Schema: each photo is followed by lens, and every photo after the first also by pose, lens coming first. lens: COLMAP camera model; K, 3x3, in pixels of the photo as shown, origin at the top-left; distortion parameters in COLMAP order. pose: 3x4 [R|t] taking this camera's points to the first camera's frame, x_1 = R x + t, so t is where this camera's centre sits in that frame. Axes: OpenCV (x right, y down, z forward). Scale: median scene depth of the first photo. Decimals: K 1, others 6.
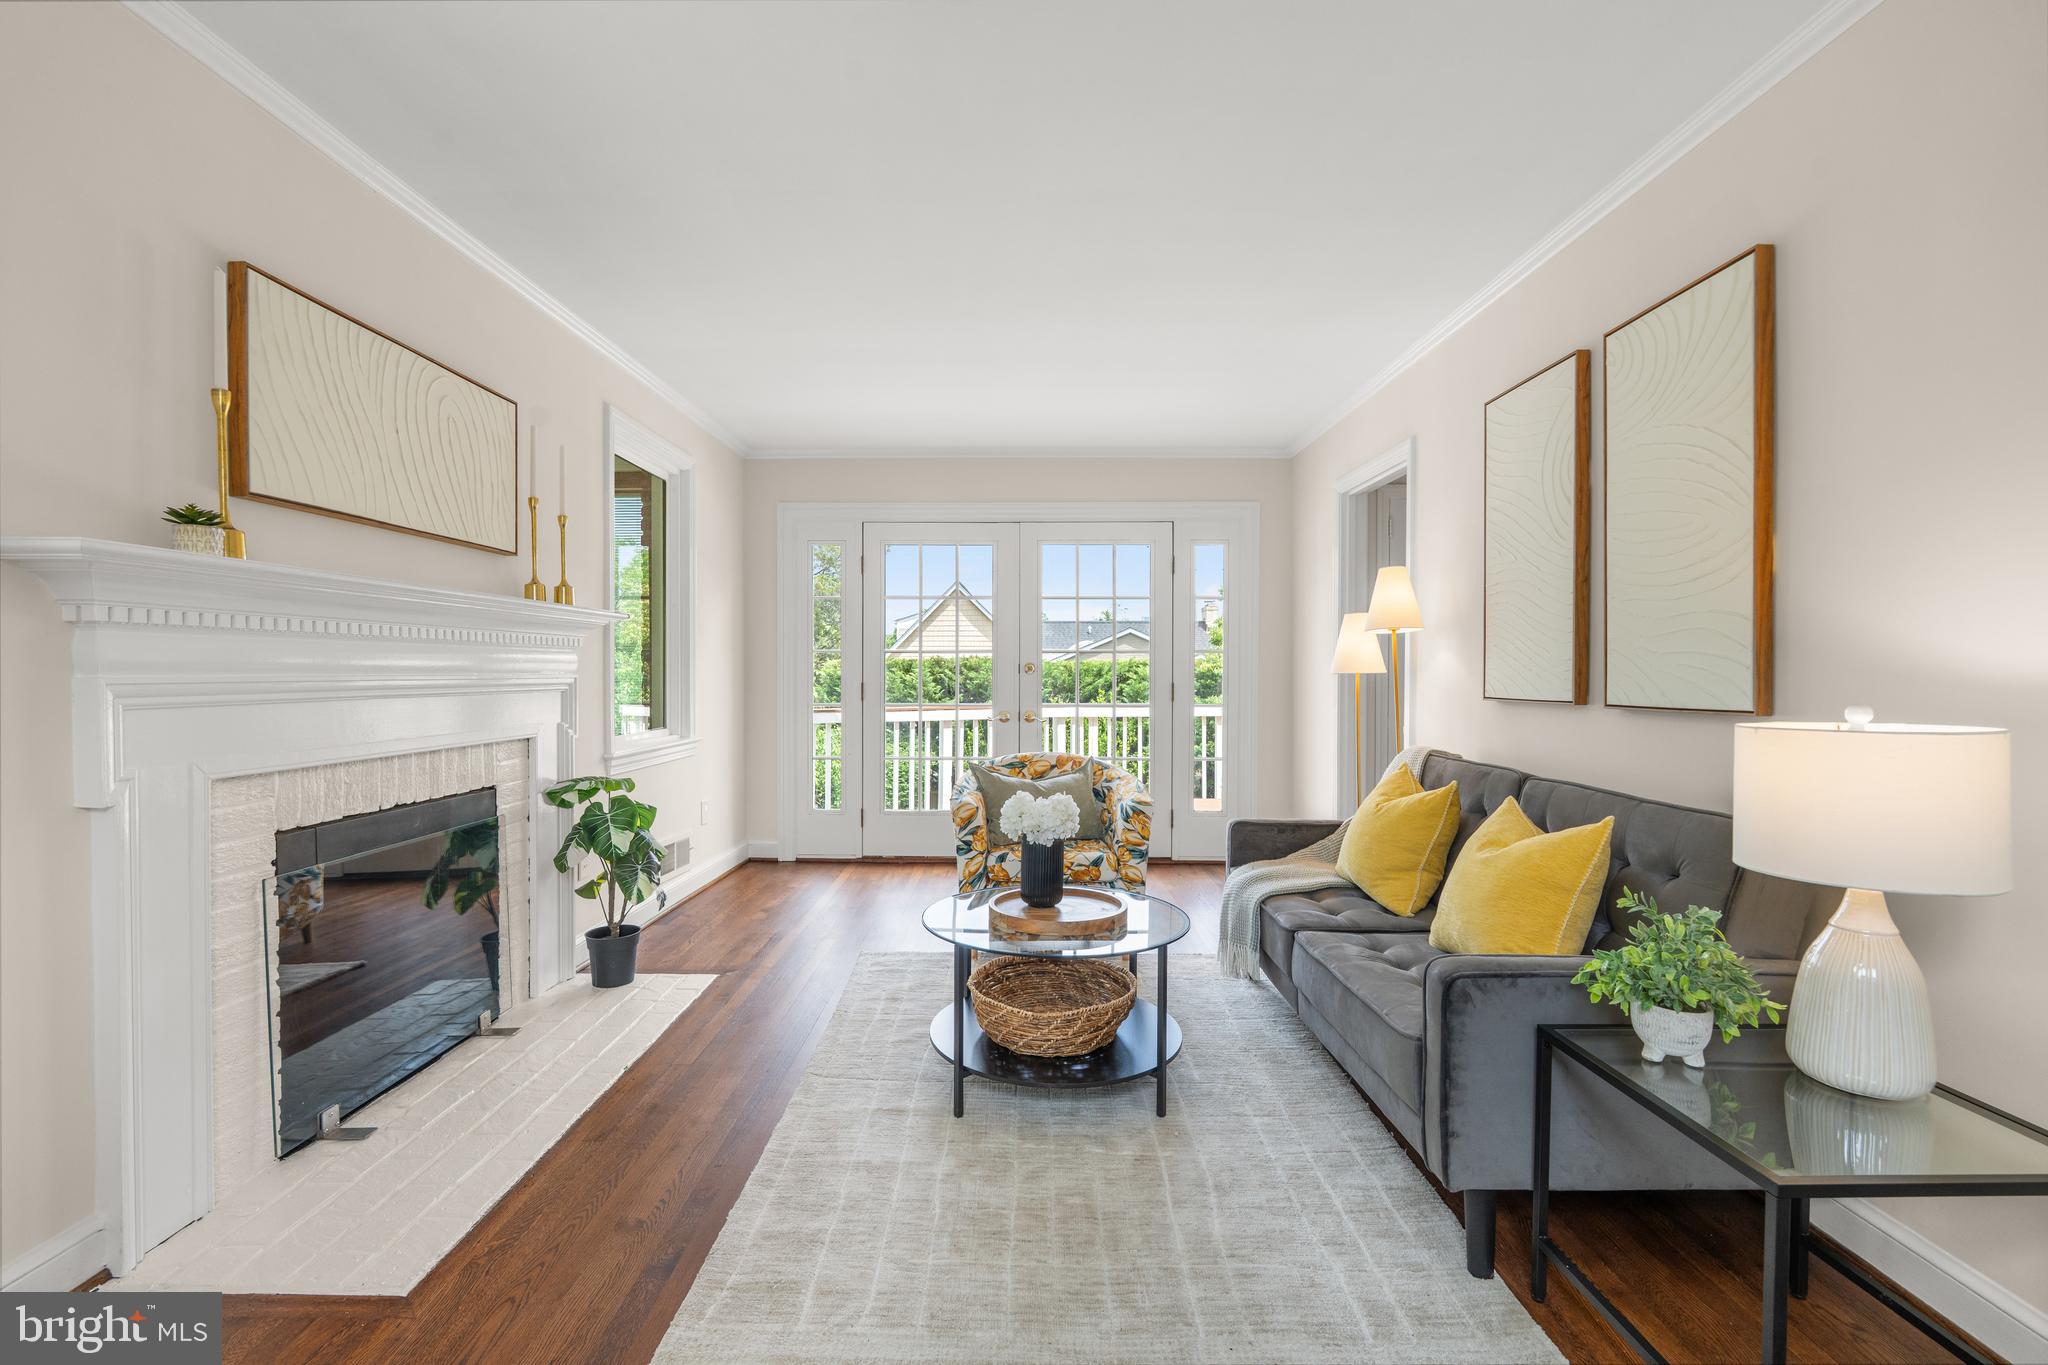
lens RADIAL K [[886.4, 0, 1017.3], [0, 886.4, 689.2], [0, 0, 1]] dist [-0.001744, 0.000328]
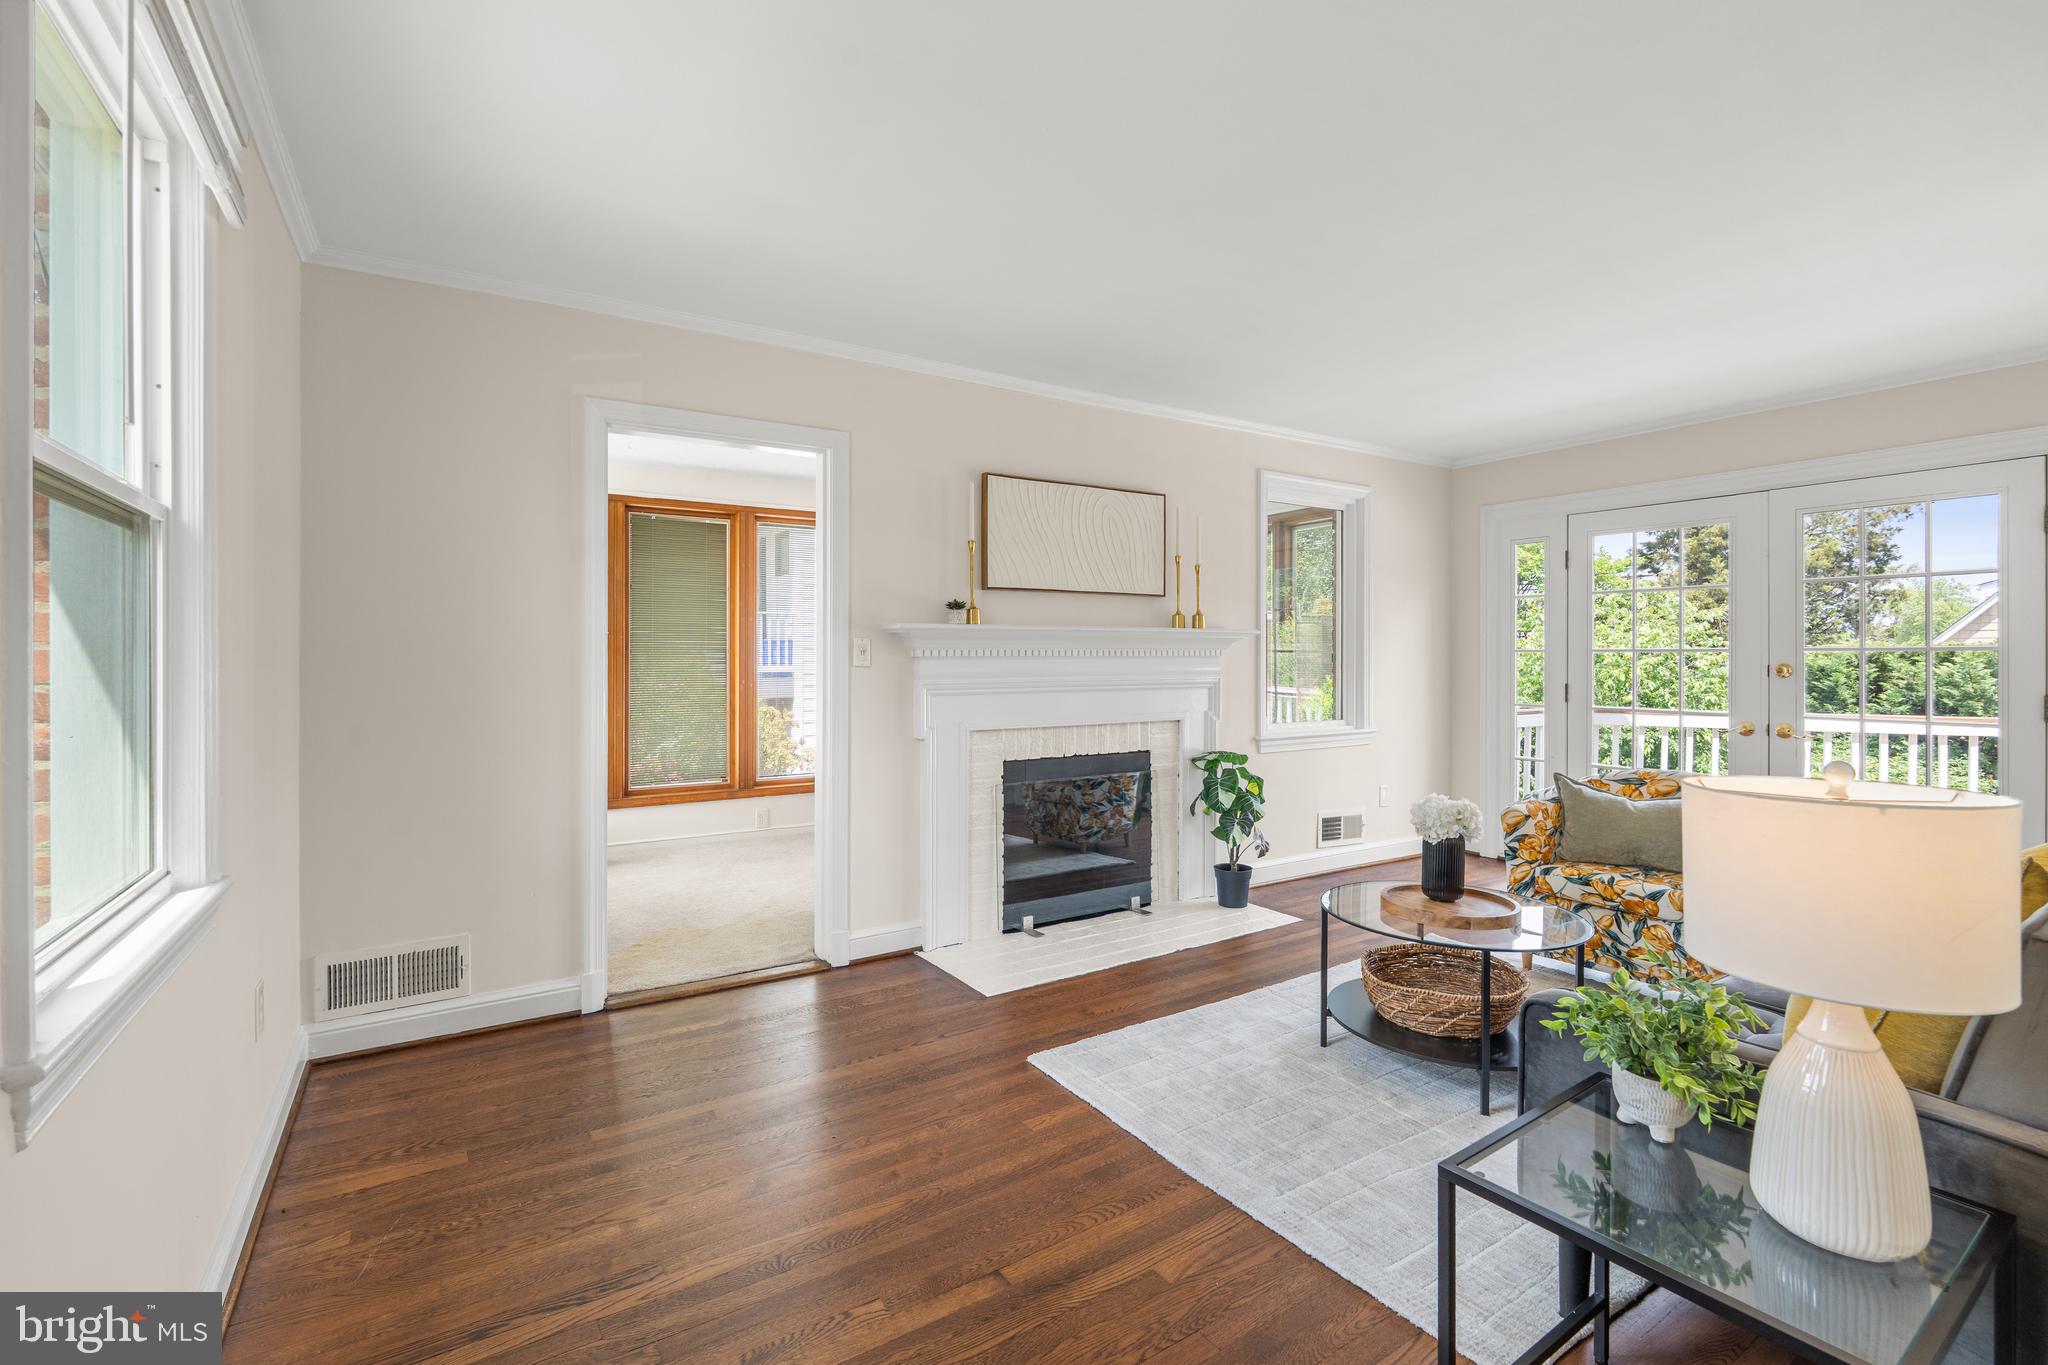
lens RADIAL K [[886.4, 0, 1020.6], [0, 886.4, 667.7], [0, 0, 1]] dist [-0.001744, 0.000328]
pose [[0.564723, 0.006017, -0.825258, 0.509937], [-0.014695, 0.999888, -0.002765, -0.024120], [0.825149, 0.013689, 0.564749, -0.034846]]
